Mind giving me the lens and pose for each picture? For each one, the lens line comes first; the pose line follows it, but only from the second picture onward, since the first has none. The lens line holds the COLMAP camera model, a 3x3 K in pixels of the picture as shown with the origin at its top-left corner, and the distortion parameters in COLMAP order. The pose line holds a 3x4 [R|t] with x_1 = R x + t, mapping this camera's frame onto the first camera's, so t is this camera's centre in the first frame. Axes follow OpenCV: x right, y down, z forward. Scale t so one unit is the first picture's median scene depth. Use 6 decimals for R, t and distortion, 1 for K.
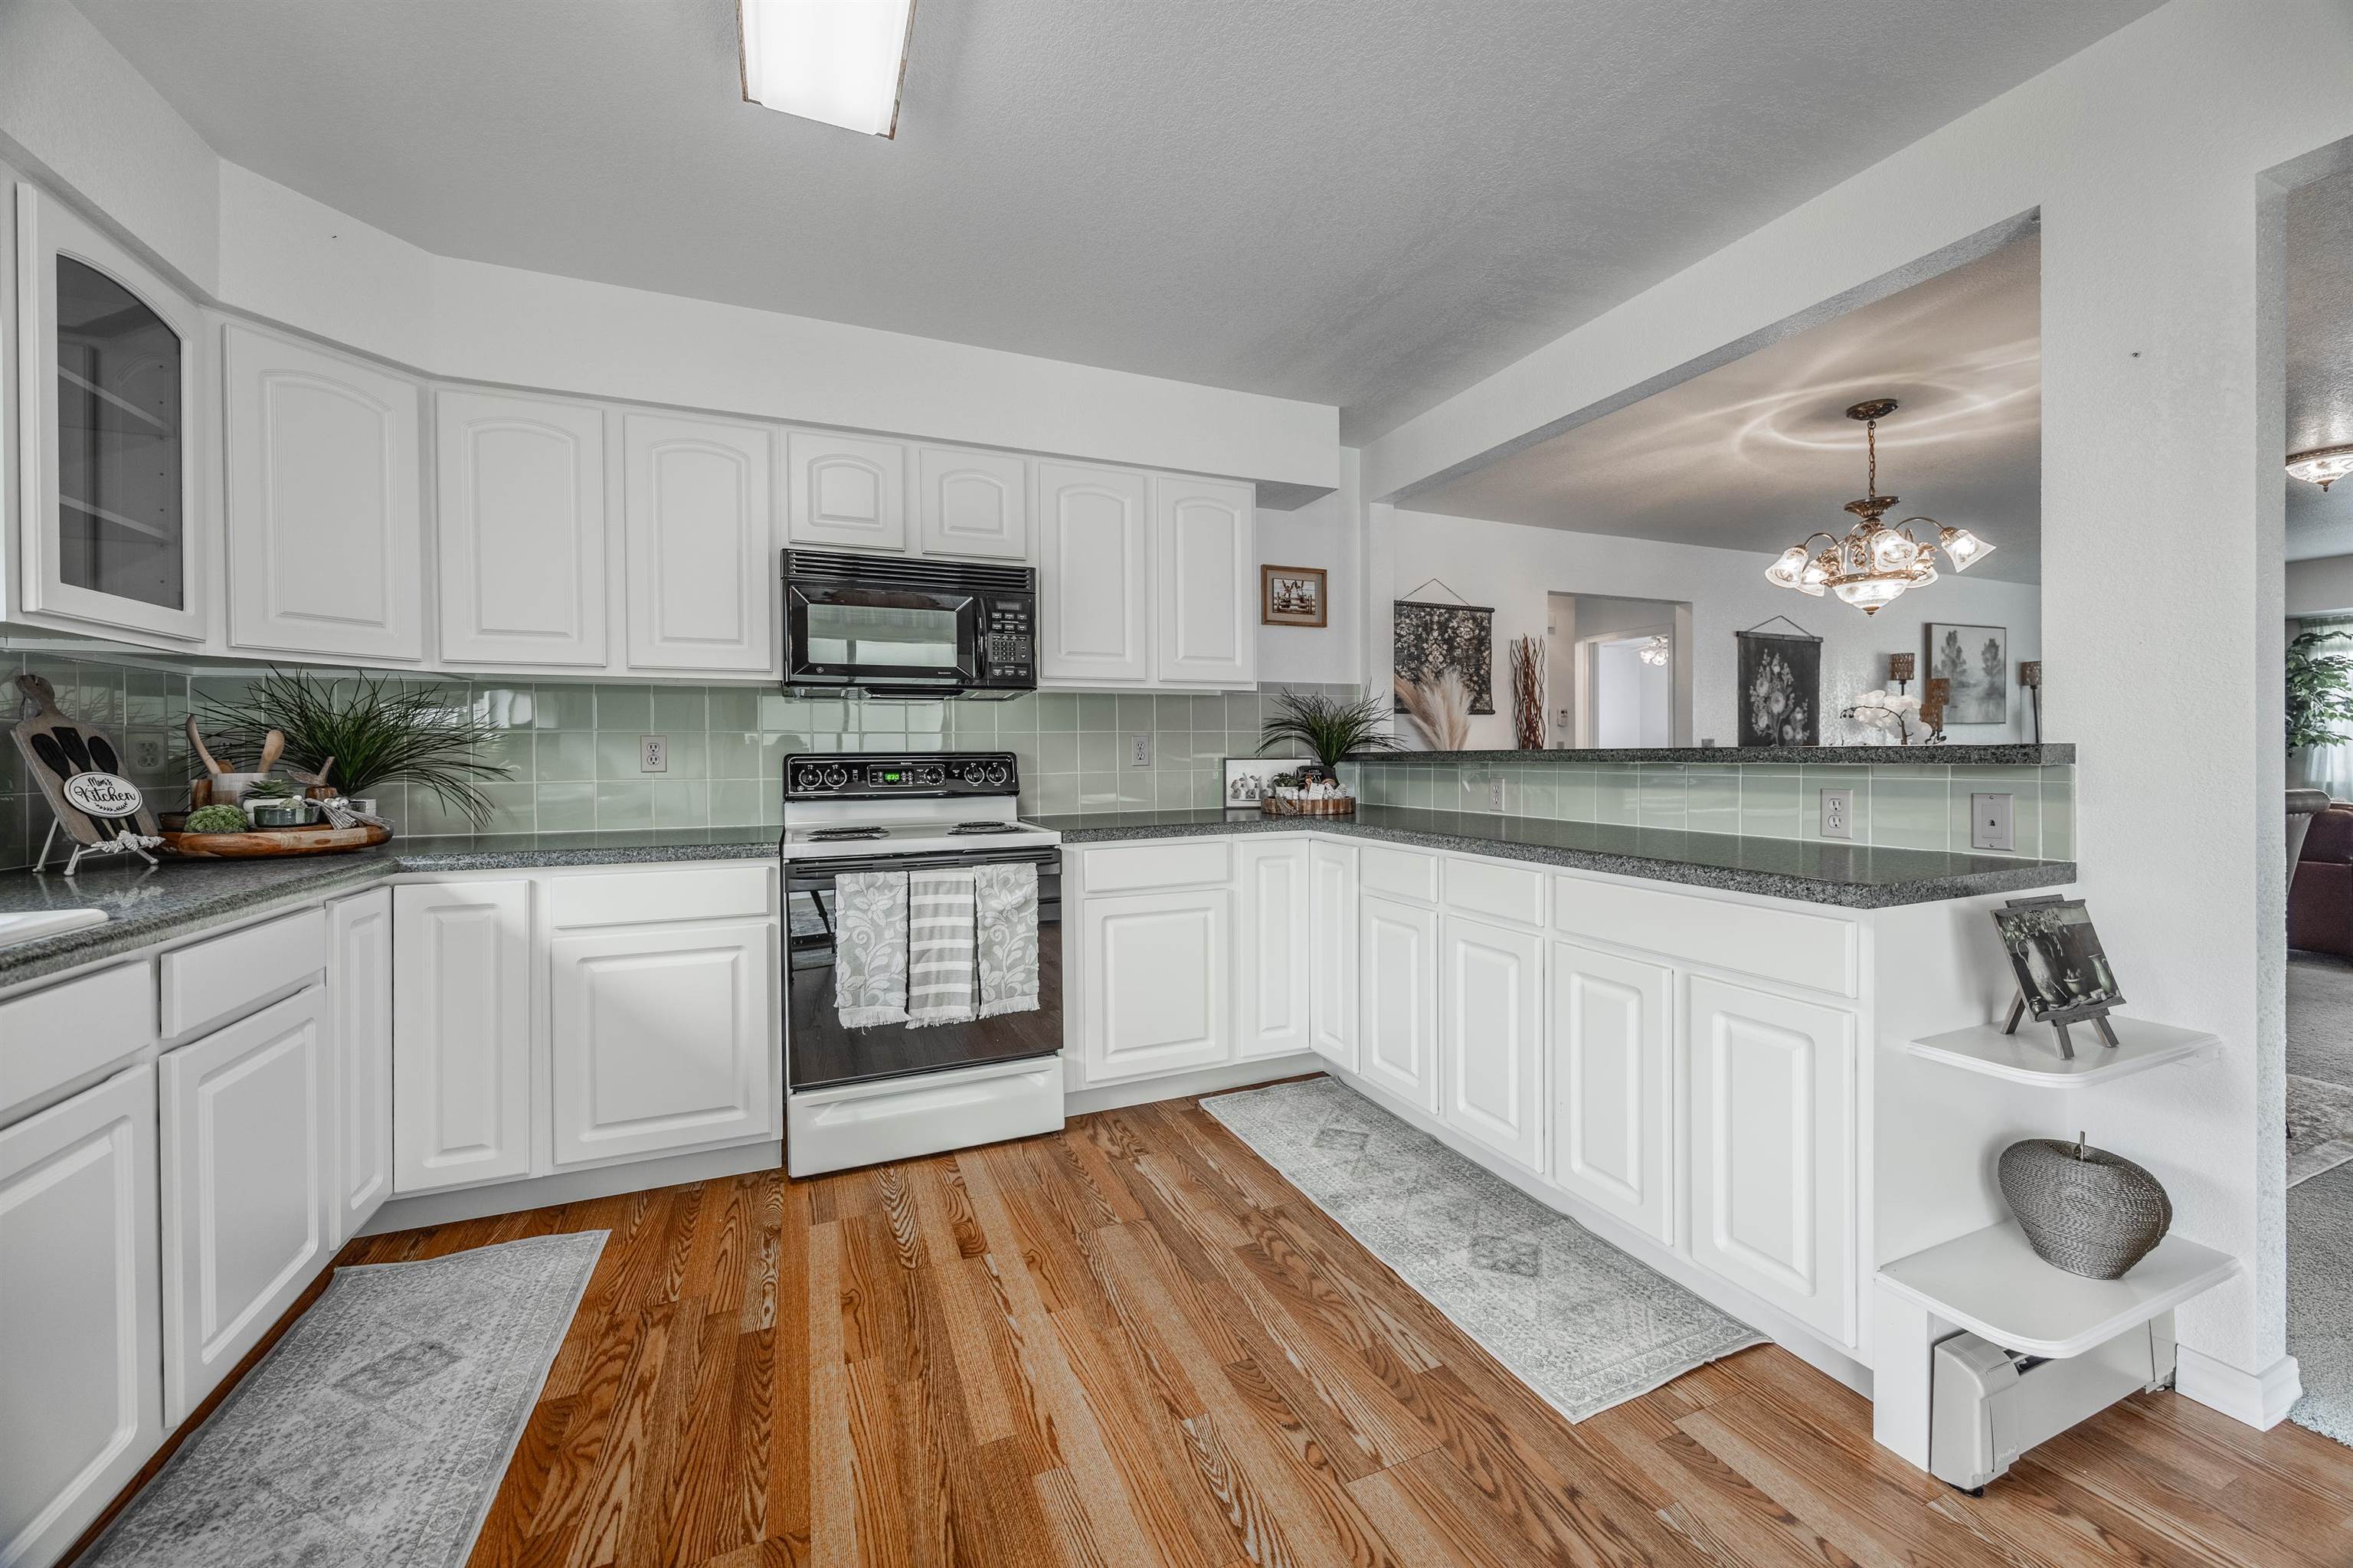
lens RADIAL K [[902.9, 0, 1194.3], [0, 902.9, 765.6], [0, 0, 1]] dist [-0.004900, 0.000009]
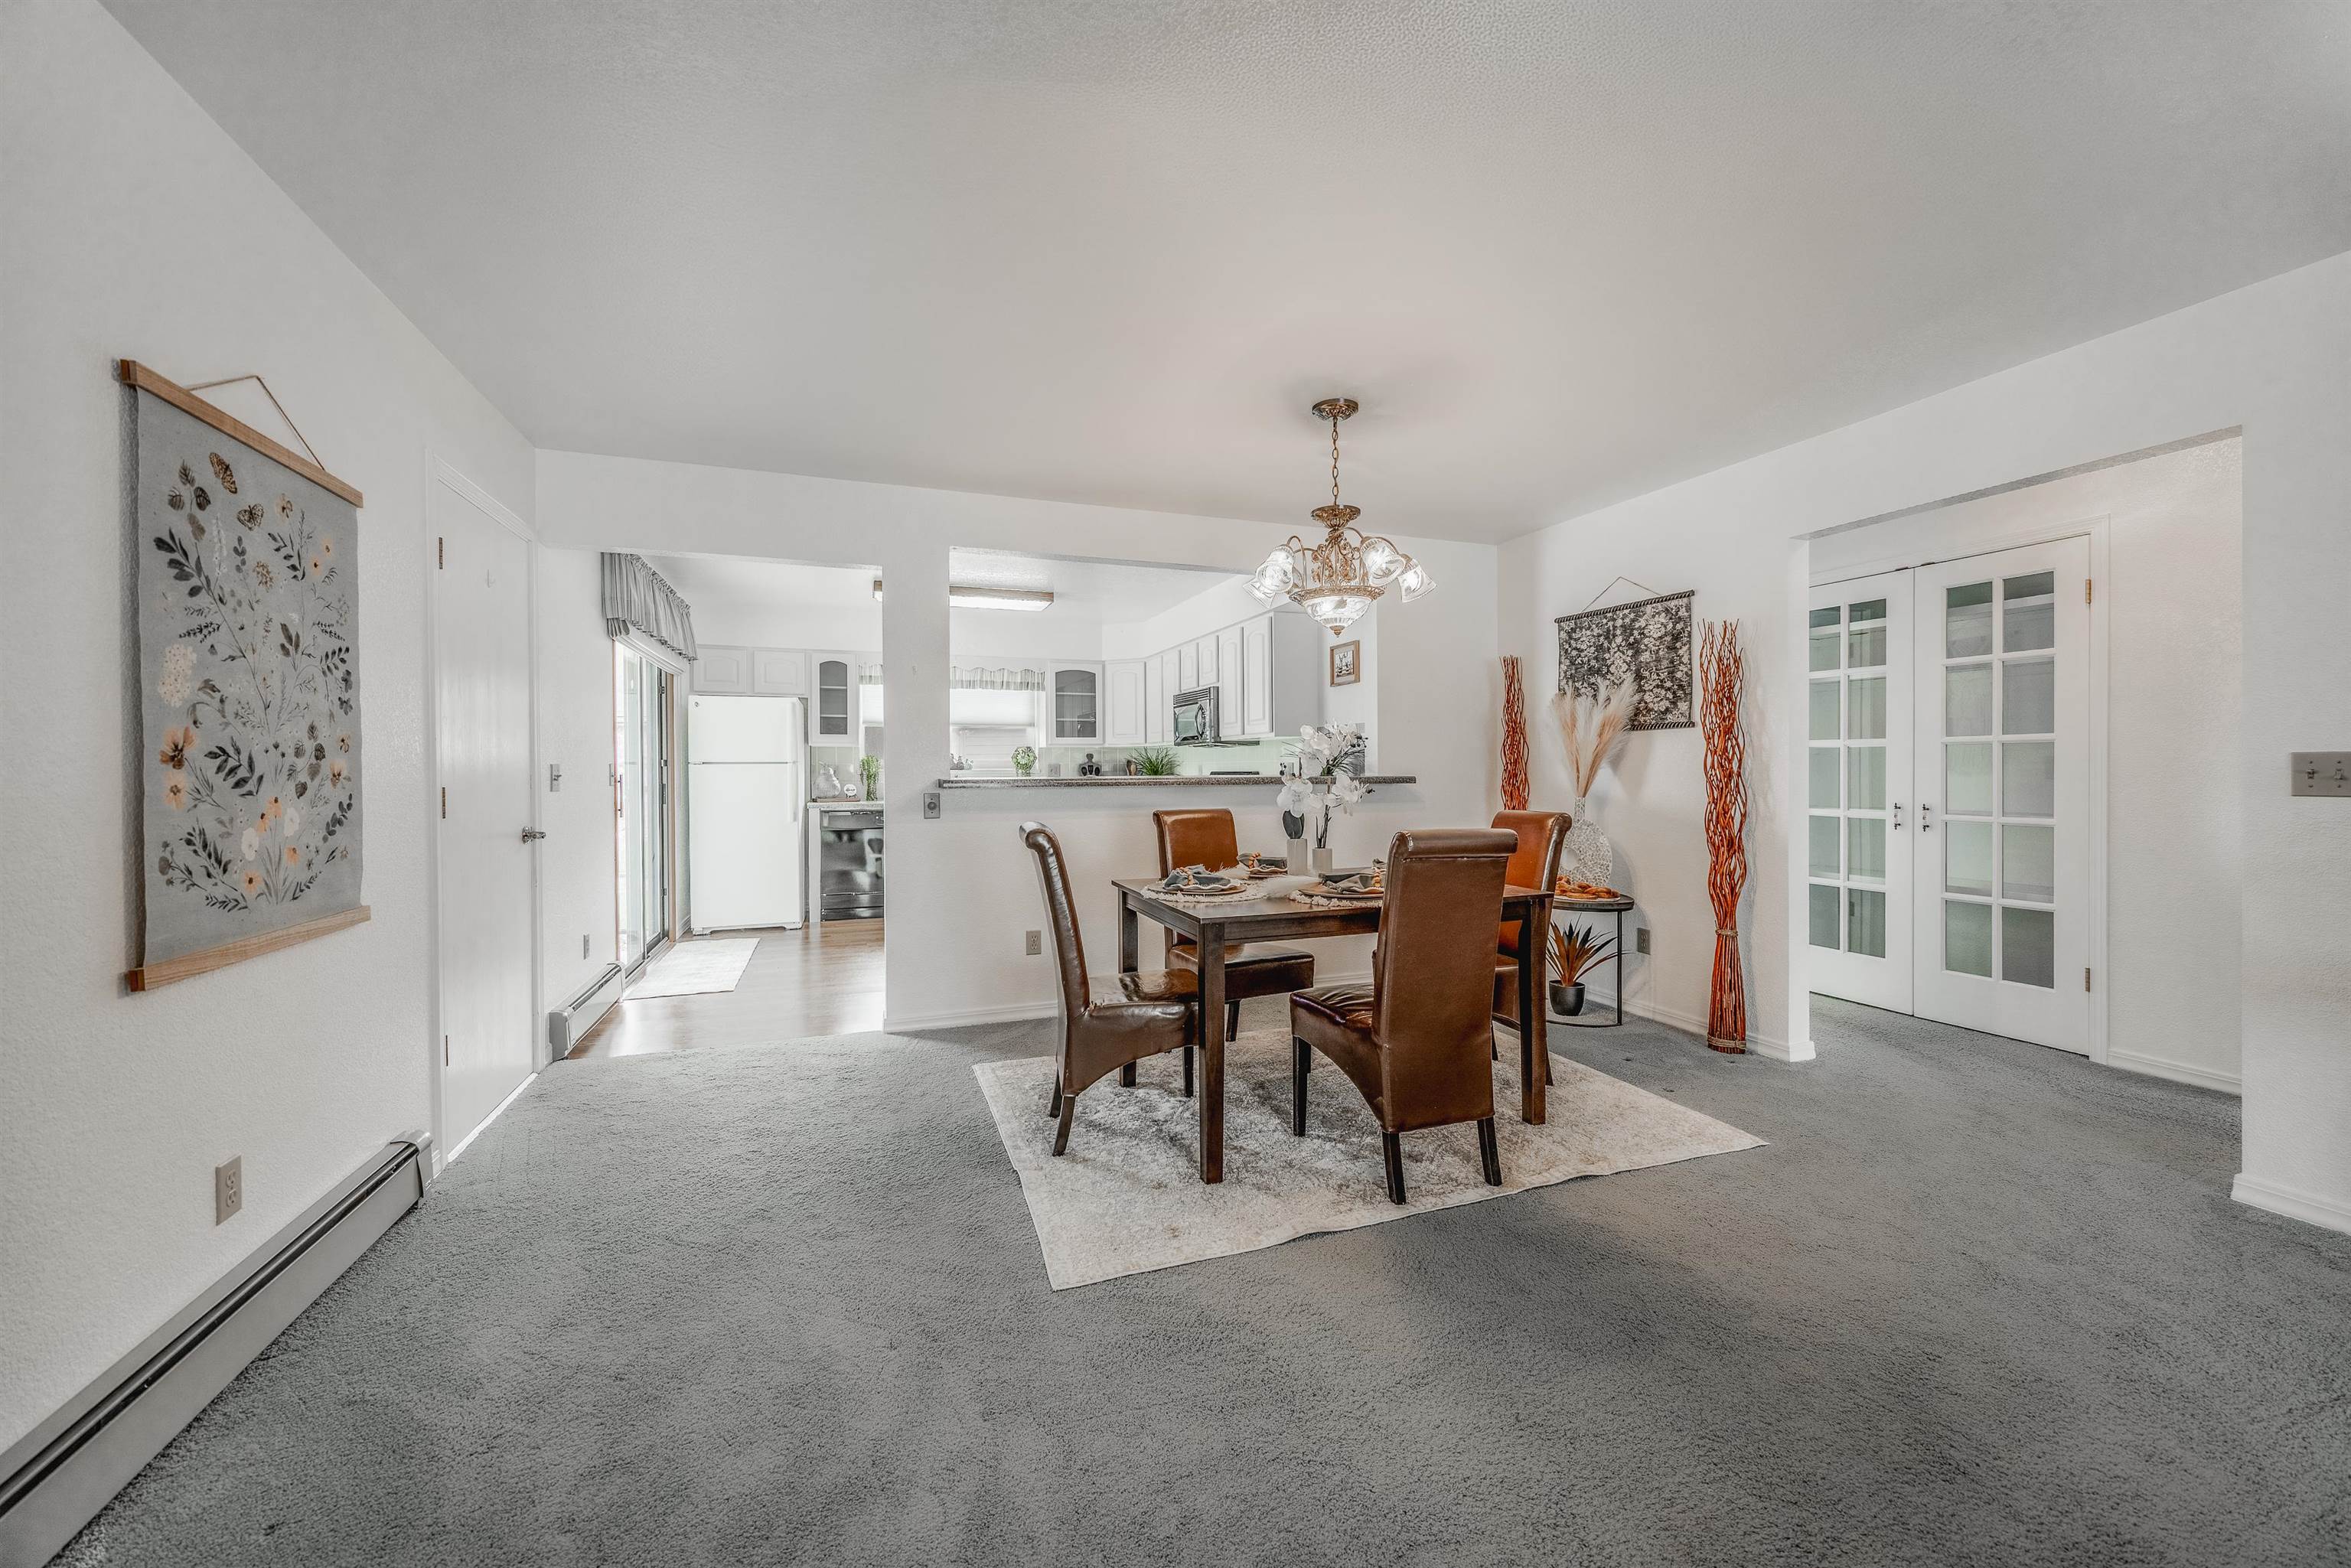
lens RADIAL K [[893.0, 0, 1173.5], [0, 893.0, 777.7], [0, 0, 1]] dist [-0.004355, 0.000208]
pose [[-0.069898, 0.020434, -0.997345, 2.375999], [-0.007942, 0.999747, 0.021040, -0.055246], [0.997522, 0.009392, -0.069718, 1.285731]]
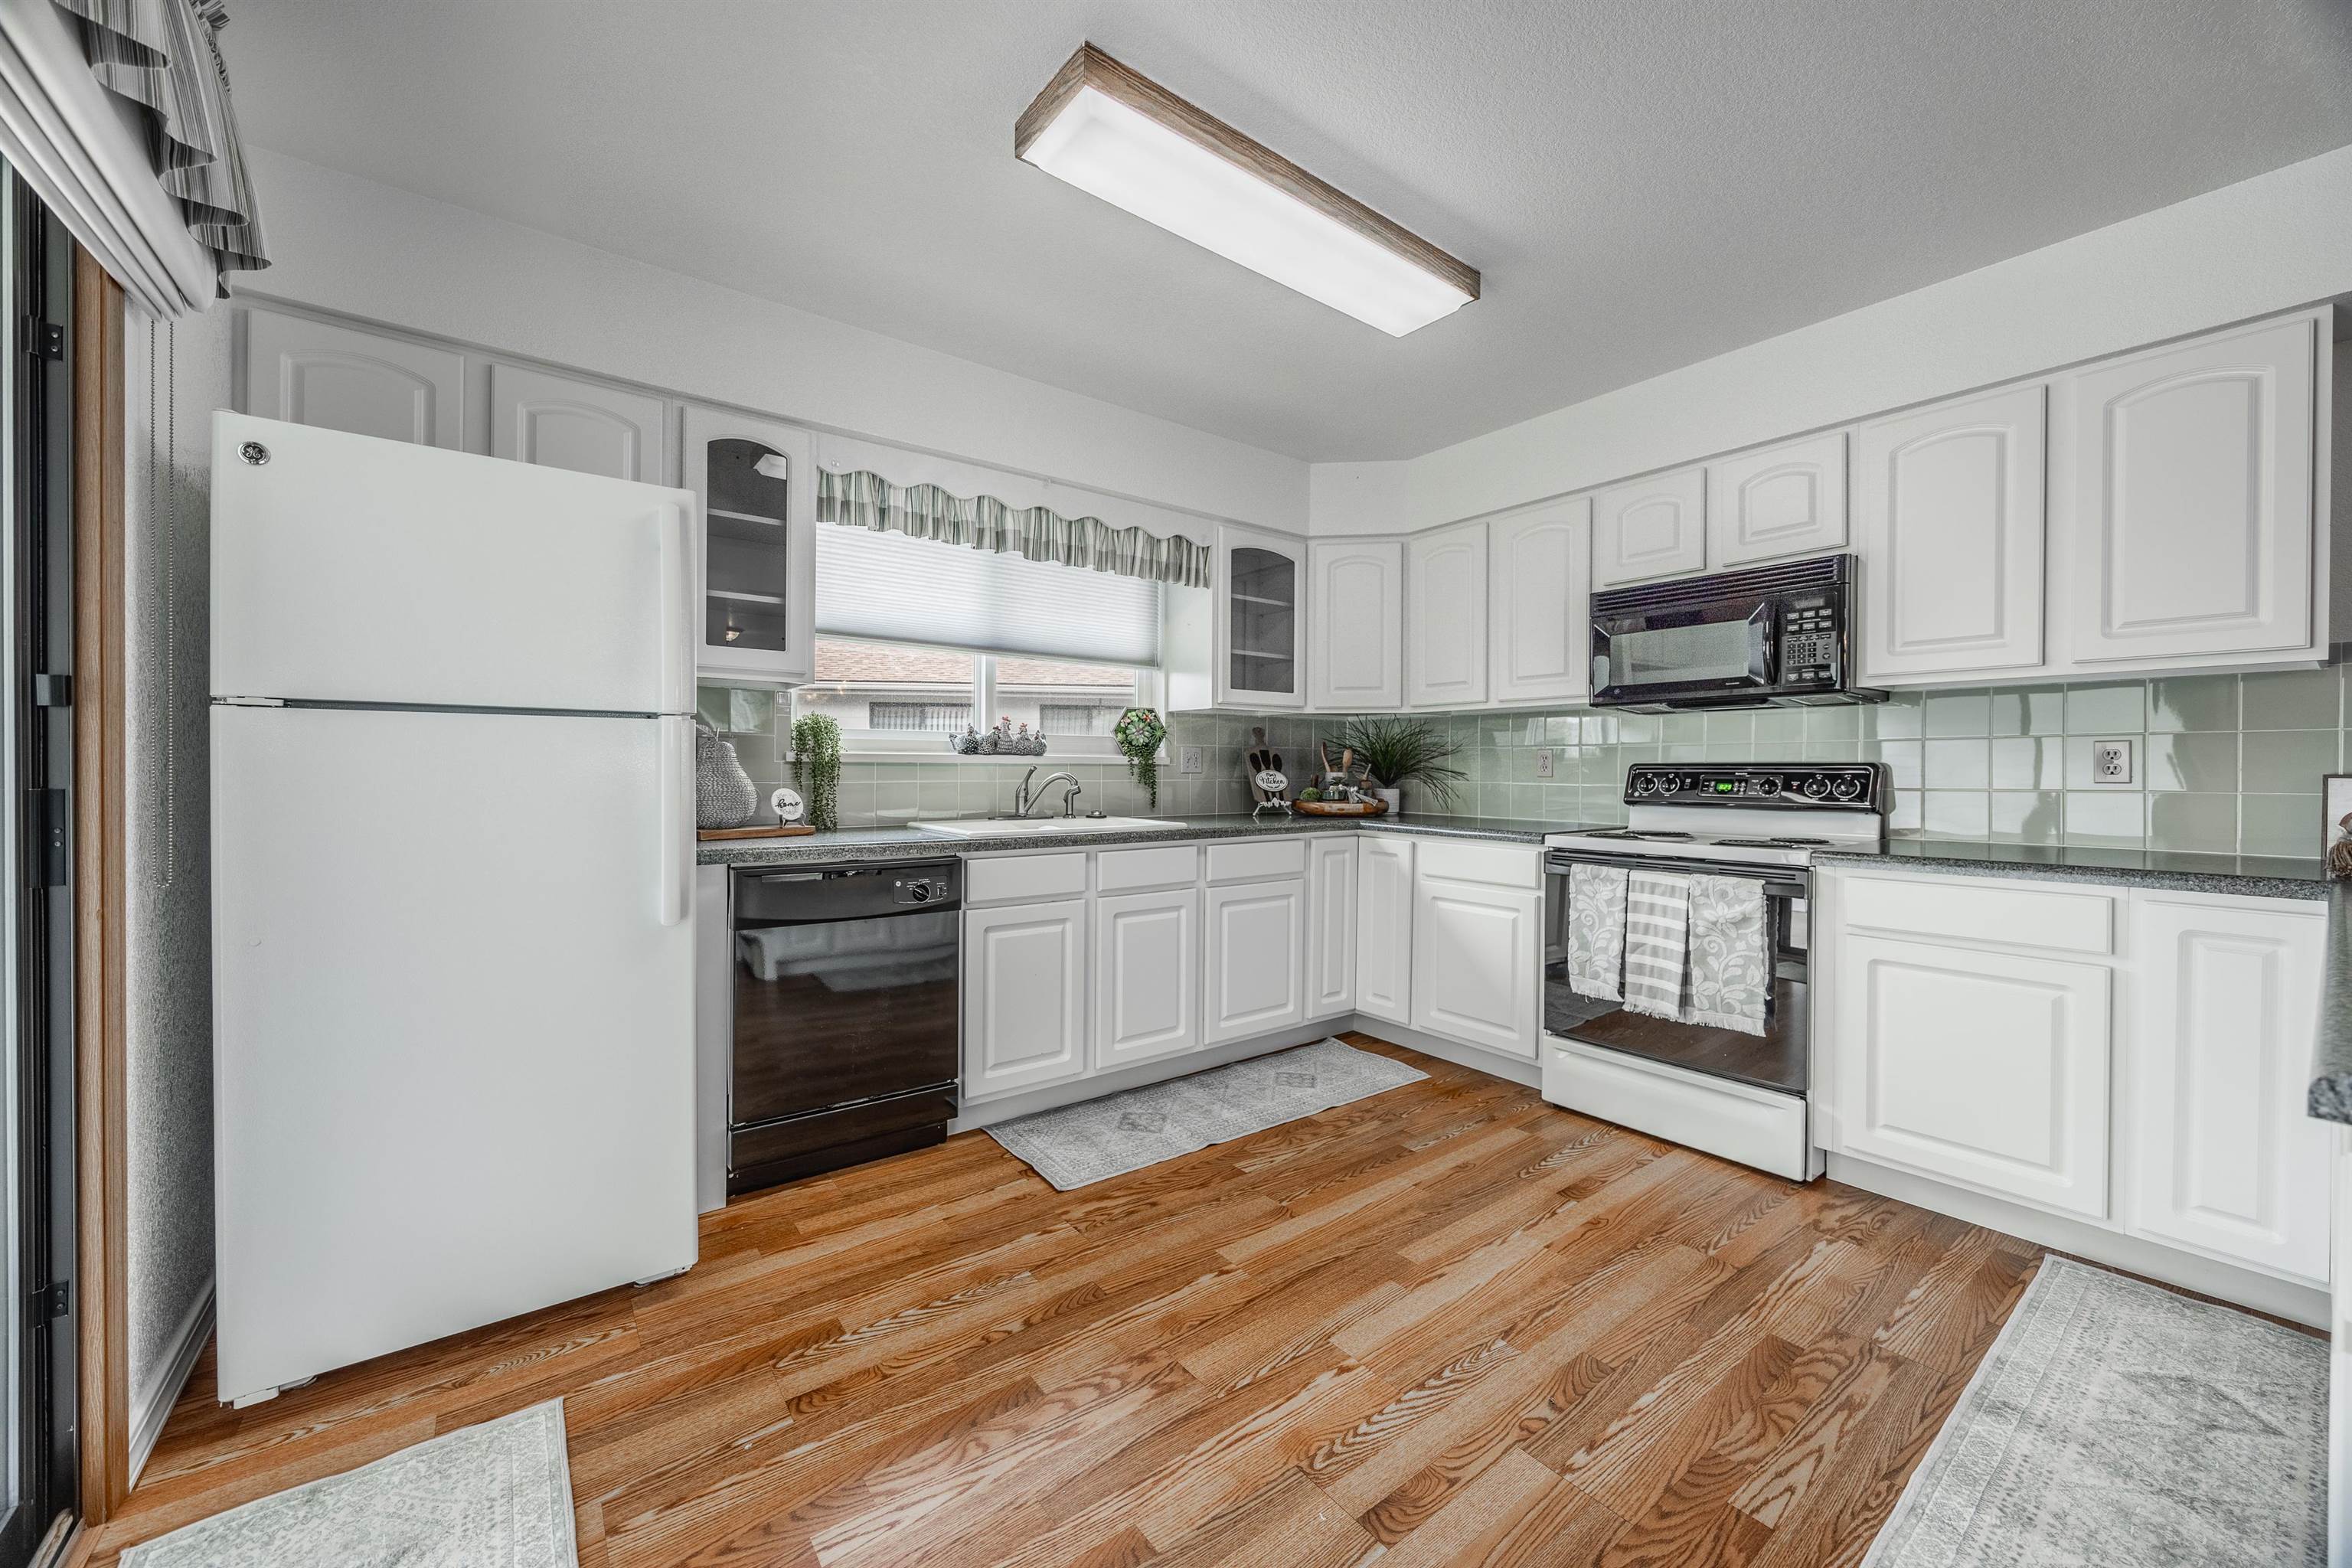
lens RADIAL K [[893.4, 0, 1174.0], [0, 893.4, 777.7], [0, 0, 1]] dist [-0.004355, 0.000208]
pose [[0.226906, 0.019199, -0.973727, 0.636894], [-0.017140, 0.999730, 0.015717, -0.003760], [0.973766, 0.013123, 0.227174, 0.205134]]
